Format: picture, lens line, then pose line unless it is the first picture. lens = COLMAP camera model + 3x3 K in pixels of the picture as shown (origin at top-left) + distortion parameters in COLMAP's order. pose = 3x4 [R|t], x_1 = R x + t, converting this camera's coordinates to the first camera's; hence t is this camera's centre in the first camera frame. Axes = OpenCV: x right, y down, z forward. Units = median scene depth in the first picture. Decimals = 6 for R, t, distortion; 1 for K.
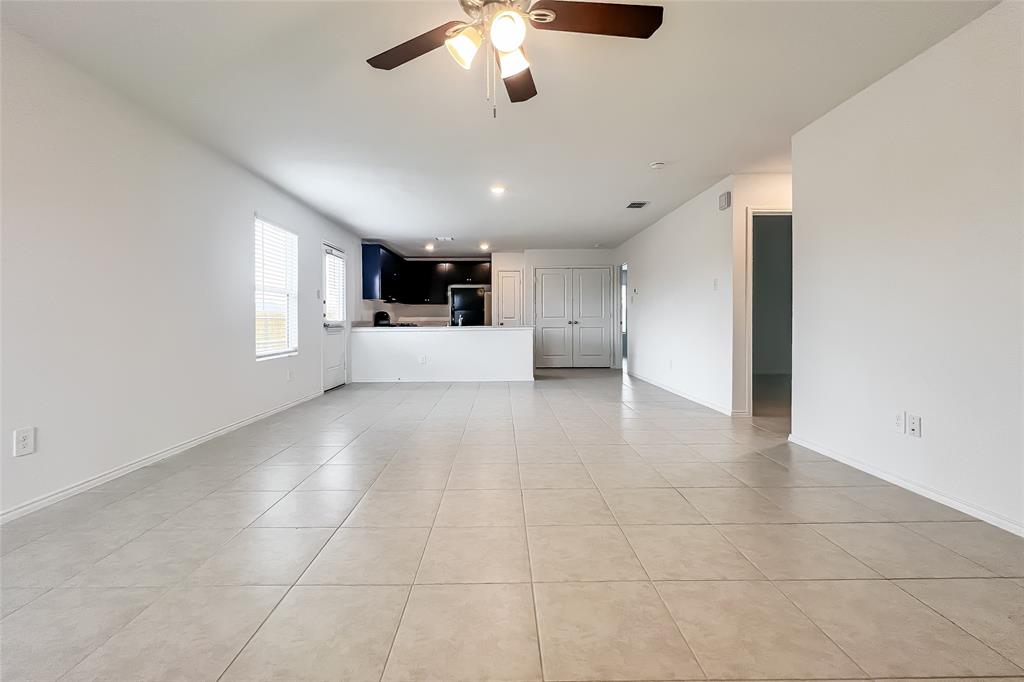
lens RADIAL K [[424.4, 0, 497.7], [0, 424.4, 317.2], [0, 0, 1]] dist [-0.000888, 0.000159]
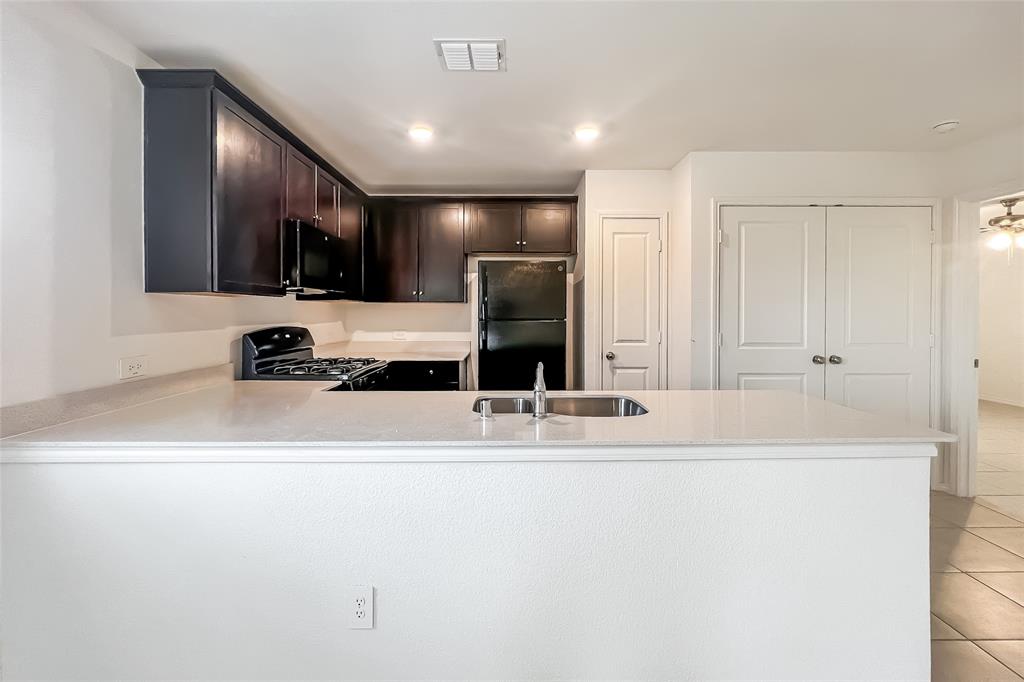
lens RADIAL K [[424.4, 0, 497.7], [0, 424.4, 317.2], [0, 0, 1]] dist [-0.000888, 0.000159]
pose [[0.999970, 0.005588, -0.005343, -0.090470], [-0.005435, 0.999590, 0.028126, -0.029864], [0.005498, -0.028096, 0.999590, 0.616870]]
